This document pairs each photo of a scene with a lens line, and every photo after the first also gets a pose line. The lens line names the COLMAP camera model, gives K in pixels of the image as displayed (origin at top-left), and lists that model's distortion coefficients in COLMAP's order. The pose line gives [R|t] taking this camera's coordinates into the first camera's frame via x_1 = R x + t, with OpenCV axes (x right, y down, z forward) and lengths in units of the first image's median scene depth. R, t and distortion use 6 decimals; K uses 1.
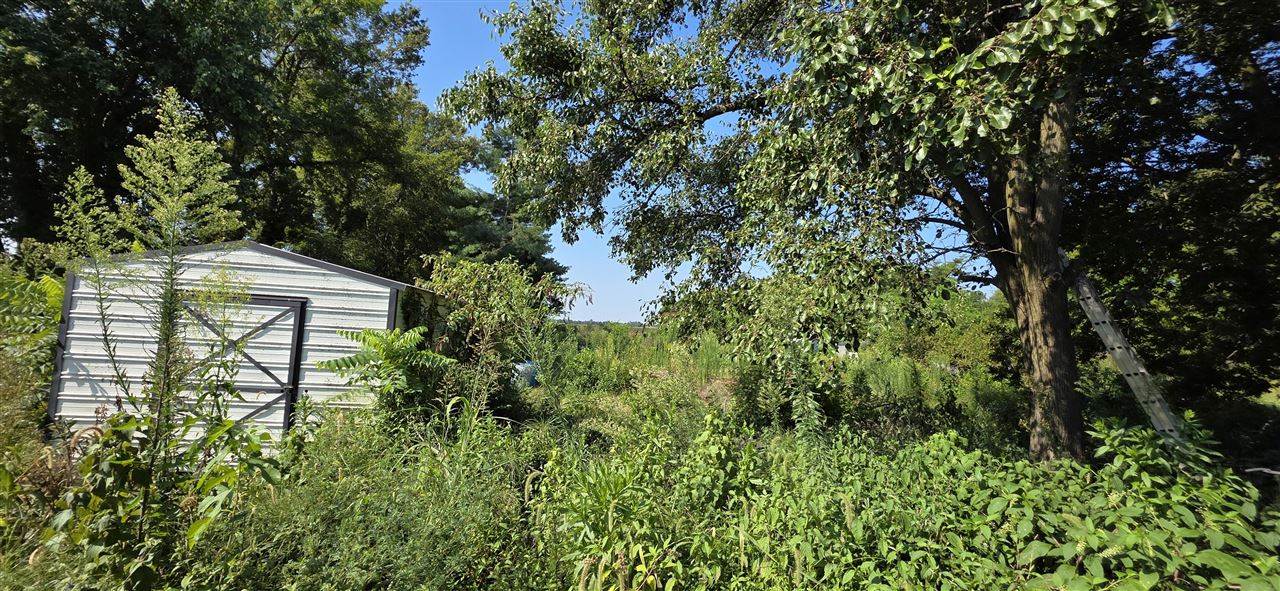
lens RADIAL K [[511.9, 0, 640.0], [0, 511.9, 295.5], [0, 0, 1]] dist [0.002290, 0.000358]
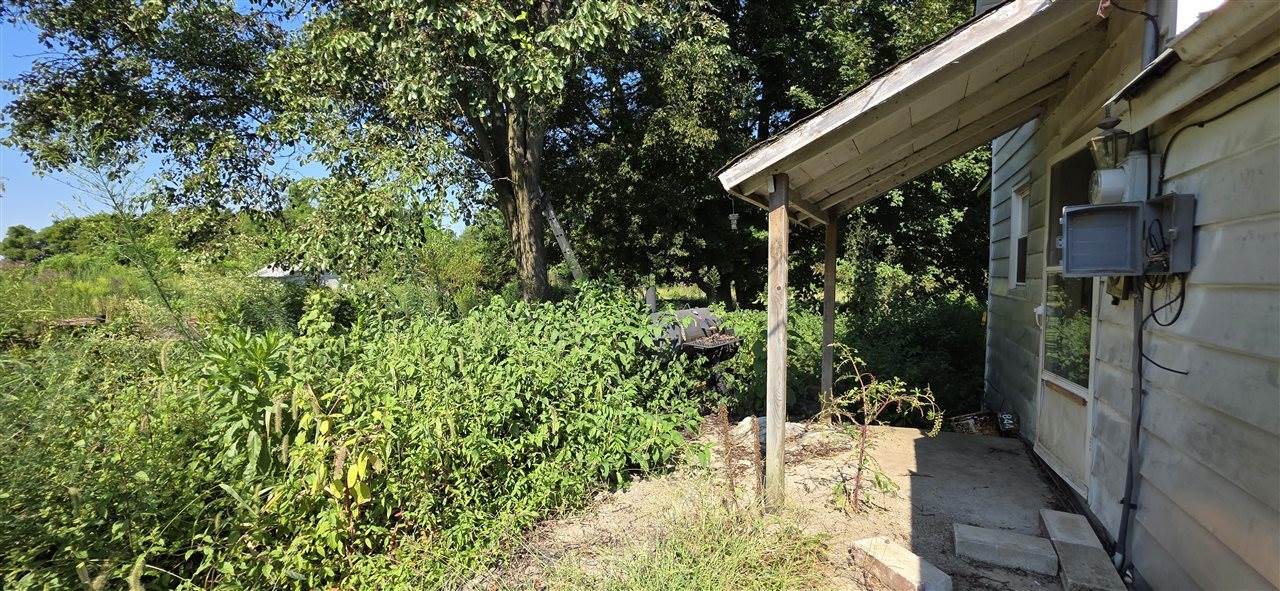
lens RADIAL K [[511.9, 0, 640.0], [0, 511.9, 295.5], [0, 0, 1]] dist [0.002290, 0.000358]
pose [[0.594914, -0.073855, 0.800389, -0.171189], [-0.029054, 0.993143, 0.113237, 0.051197], [-0.803264, -0.090621, 0.588689, -0.082335]]
